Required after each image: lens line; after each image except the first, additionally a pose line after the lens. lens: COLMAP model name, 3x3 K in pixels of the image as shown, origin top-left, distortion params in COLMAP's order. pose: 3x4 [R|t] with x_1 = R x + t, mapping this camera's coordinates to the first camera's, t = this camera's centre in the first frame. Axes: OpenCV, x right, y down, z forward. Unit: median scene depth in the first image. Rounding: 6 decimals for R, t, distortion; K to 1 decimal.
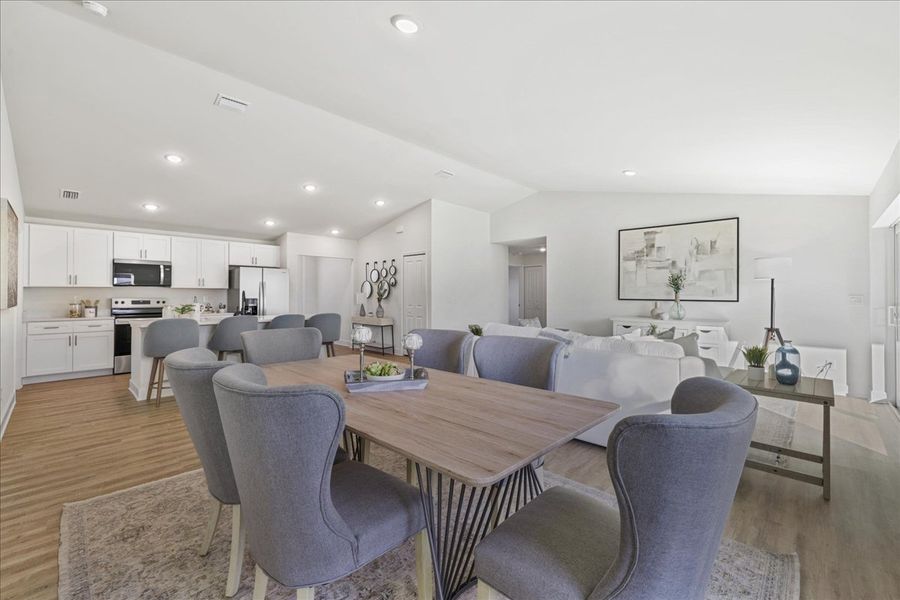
lens RADIAL K [[388.0, 0, 451.5], [0, 388.0, 294.8], [0, 0, 1]] dist [-0.020697, 0.000322]
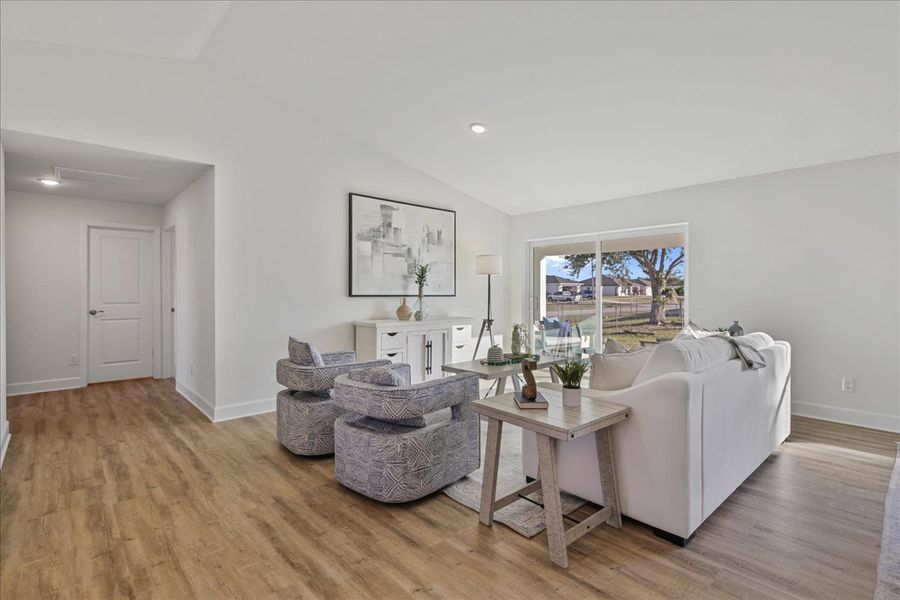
lens RADIAL K [[428.8, 0, 452.9], [0, 428.8, 297.8], [0, 0, 1]] dist [0.000863, 0.000138]
pose [[0.071802, -0.017070, 0.997273, -0.328914], [-0.000750, 0.999852, 0.017169, 0.002477], [-0.997419, -0.001981, 0.071779, 0.839997]]
